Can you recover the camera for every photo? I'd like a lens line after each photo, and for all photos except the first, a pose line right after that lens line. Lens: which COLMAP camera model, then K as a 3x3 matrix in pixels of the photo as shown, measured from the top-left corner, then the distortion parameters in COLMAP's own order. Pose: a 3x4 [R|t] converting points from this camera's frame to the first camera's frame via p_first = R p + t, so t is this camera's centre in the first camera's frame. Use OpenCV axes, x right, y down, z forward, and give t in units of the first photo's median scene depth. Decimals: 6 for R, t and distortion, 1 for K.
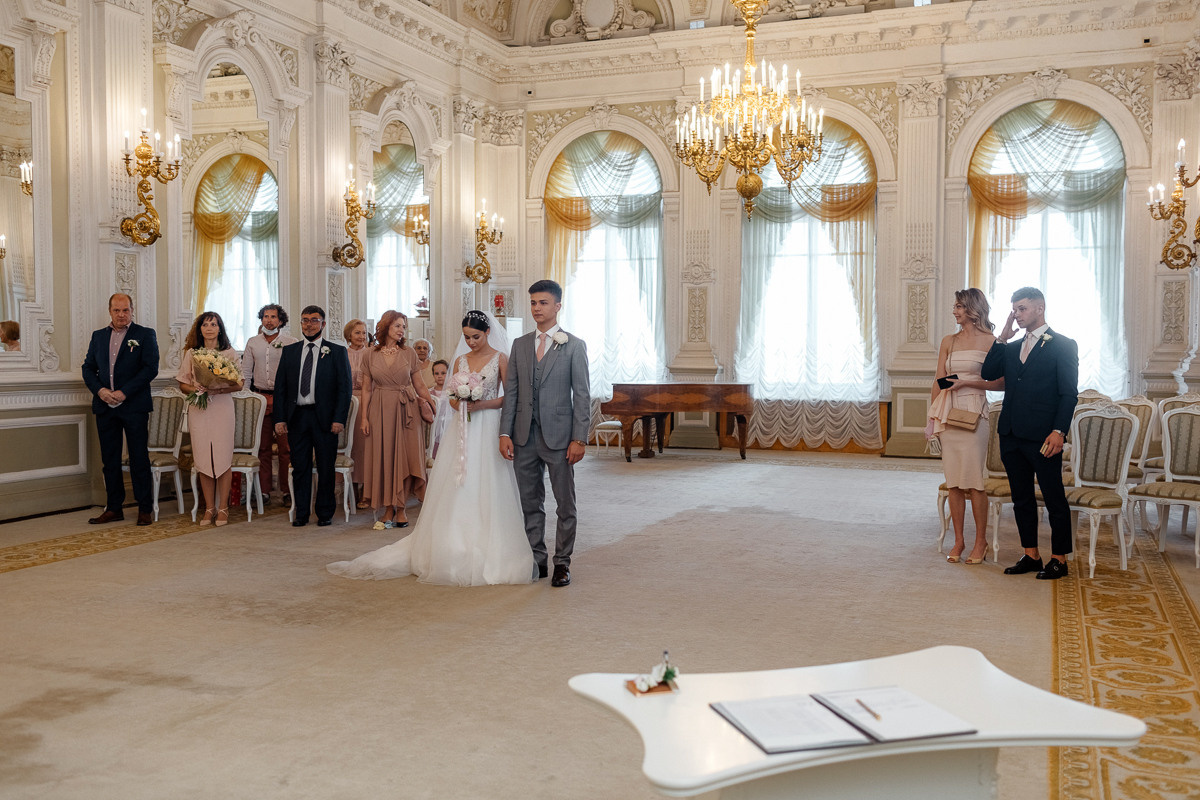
lens RADIAL K [[1174.2, 0, 600.0], [0, 1174.2, 400.0], [0, 0, 1]] dist [0.018670, -0.005058]
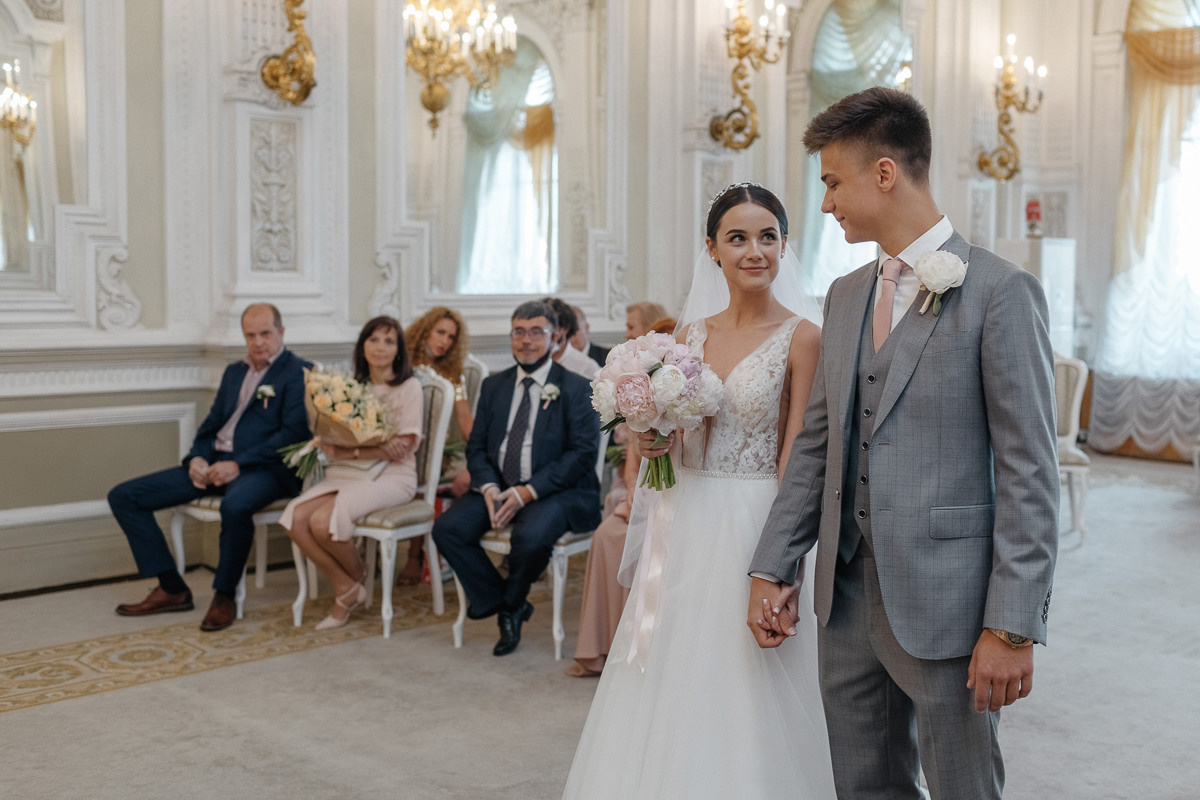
lens RADIAL K [[1393.0, 0, 710.6], [0, 1393.0, 360.6], [0, 0, 1]] dist [0.005285, 0.002384]
pose [[0.924202, 0.029633, -0.380753, 0.031874], [-0.026080, 0.999555, 0.014487, -0.016187], [0.381013, -0.003459, 0.924563, 0.306314]]
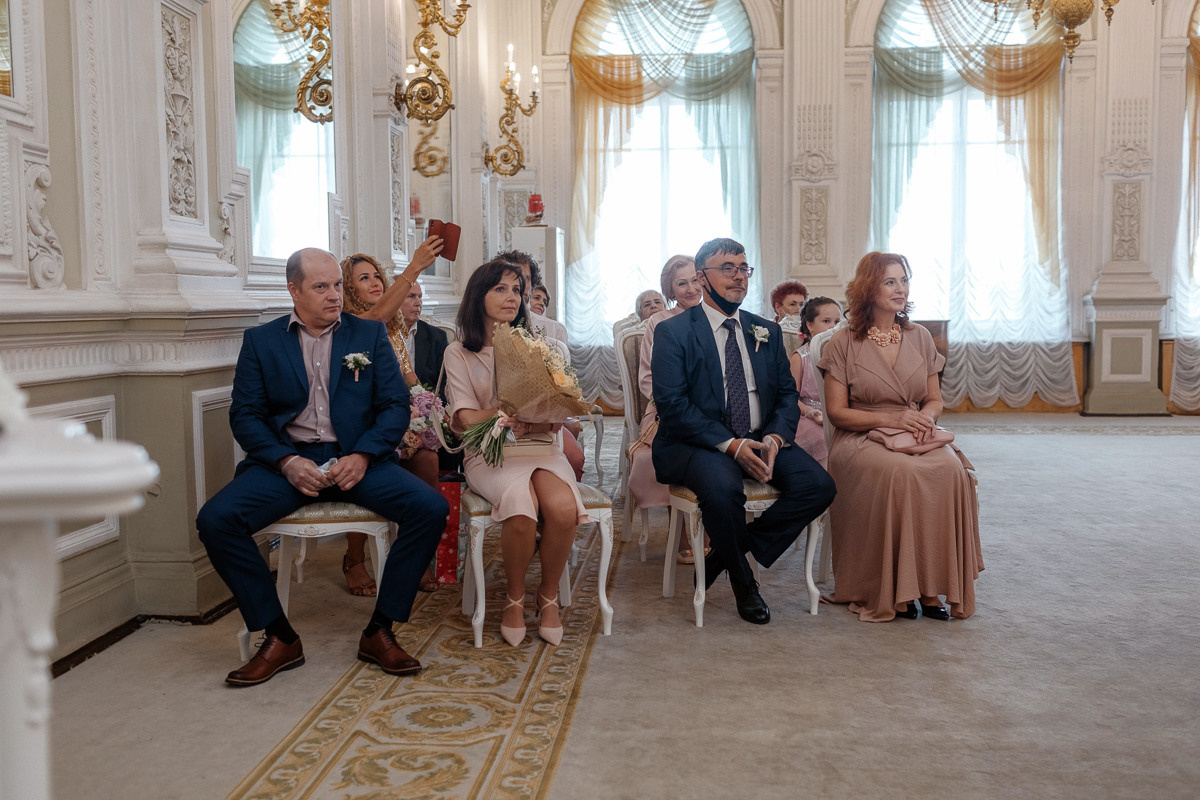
lens RADIAL K [[1174.2, 0, 600.0], [0, 1174.2, 400.0], [0, 0, 1]] dist [0.018670, -0.005058]
pose [[0.953336, -0.036130, 0.299740, -0.257732], [0.025598, 0.998912, 0.038991, 0.001301], [-0.300823, -0.029499, 0.953224, 0.363603]]
